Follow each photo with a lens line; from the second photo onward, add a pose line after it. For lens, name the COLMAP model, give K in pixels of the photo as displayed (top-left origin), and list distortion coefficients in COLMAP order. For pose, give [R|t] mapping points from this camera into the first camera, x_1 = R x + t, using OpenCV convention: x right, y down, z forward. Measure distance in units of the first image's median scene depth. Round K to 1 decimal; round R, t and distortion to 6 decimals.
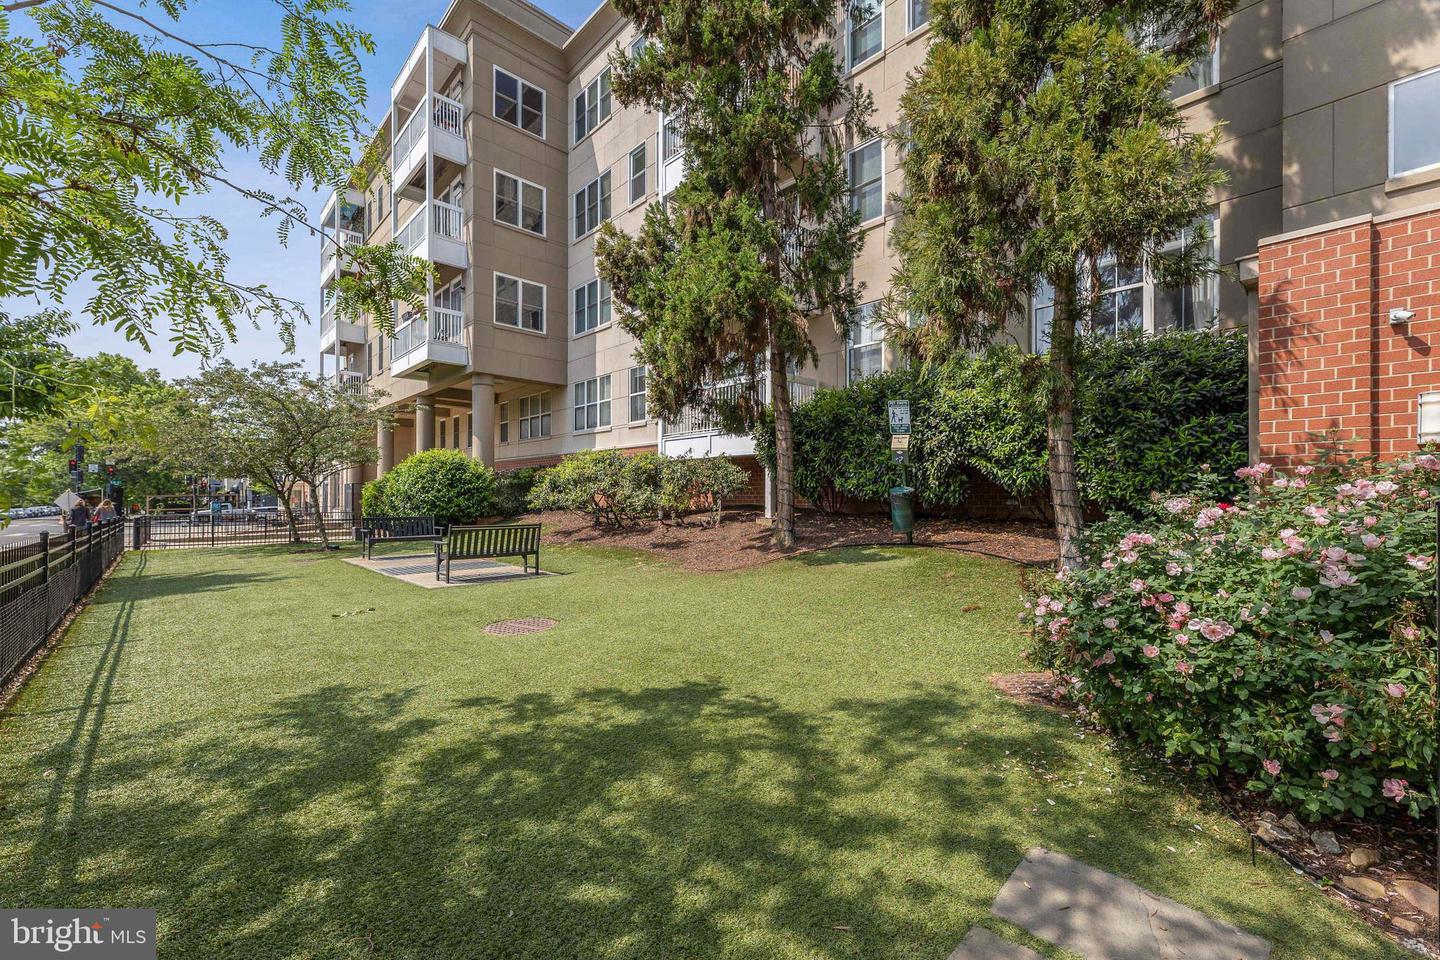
lens RADIAL K [[586.4, 0, 720.0], [0, 586.4, 480.0], [0, 0, 1]] dist [0.003978, 0.000506]
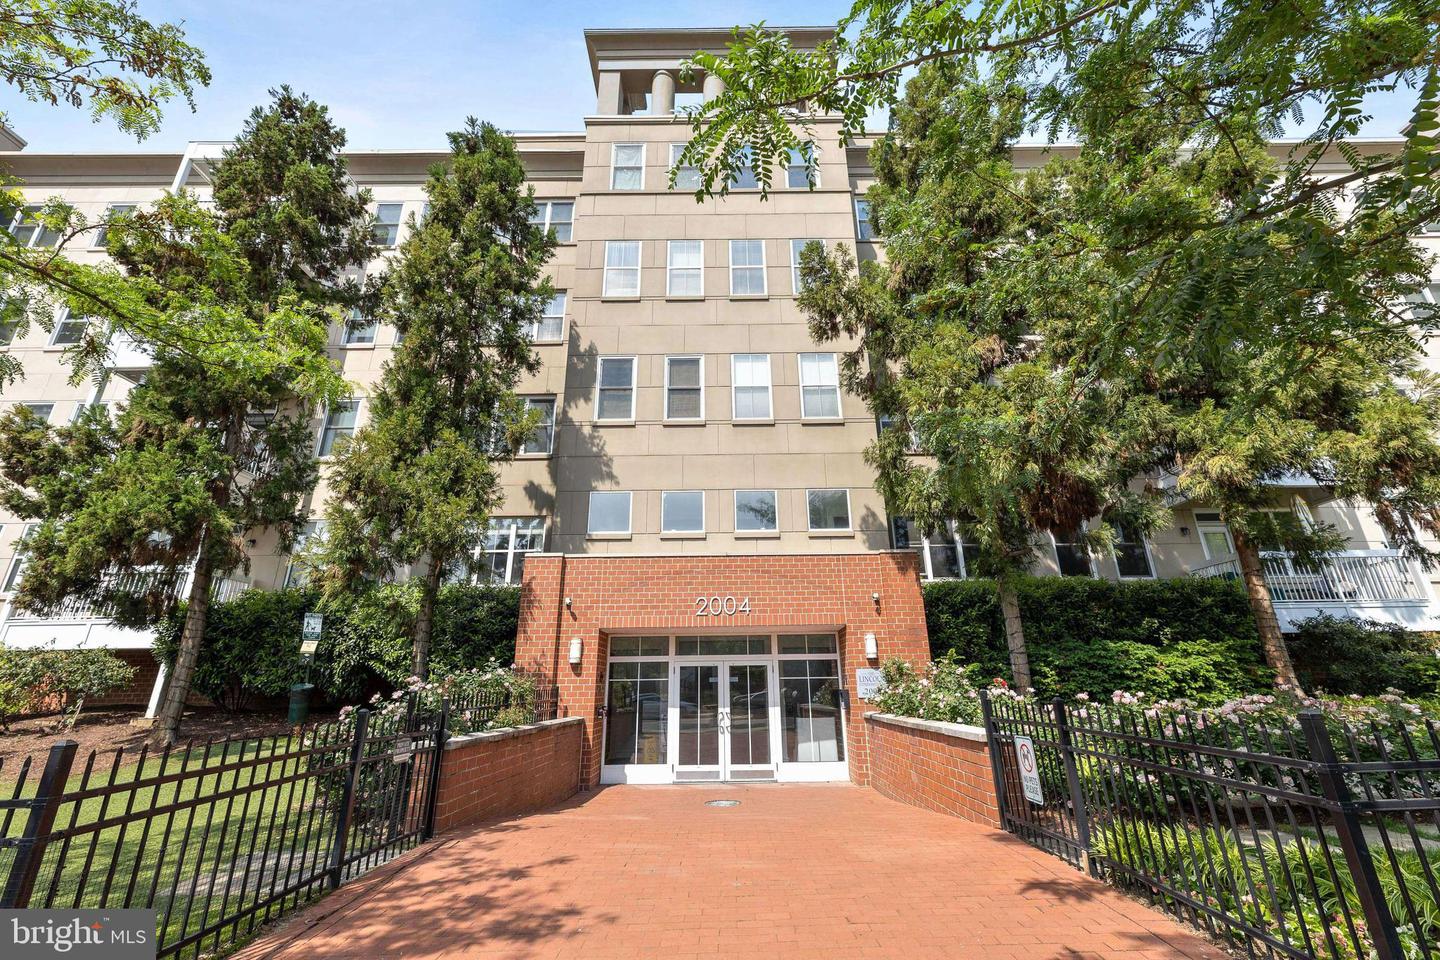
lens RADIAL K [[586.4, 0, 720.0], [0, 586.4, 480.0], [0, 0, 1]] dist [0.003978, 0.000506]
pose [[0.689790, 0.235353, 0.684689, -0.032051], [-0.009734, 0.948619, -0.316270, -0.011513], [-0.723944, 0.211495, 0.656639, -0.500830]]
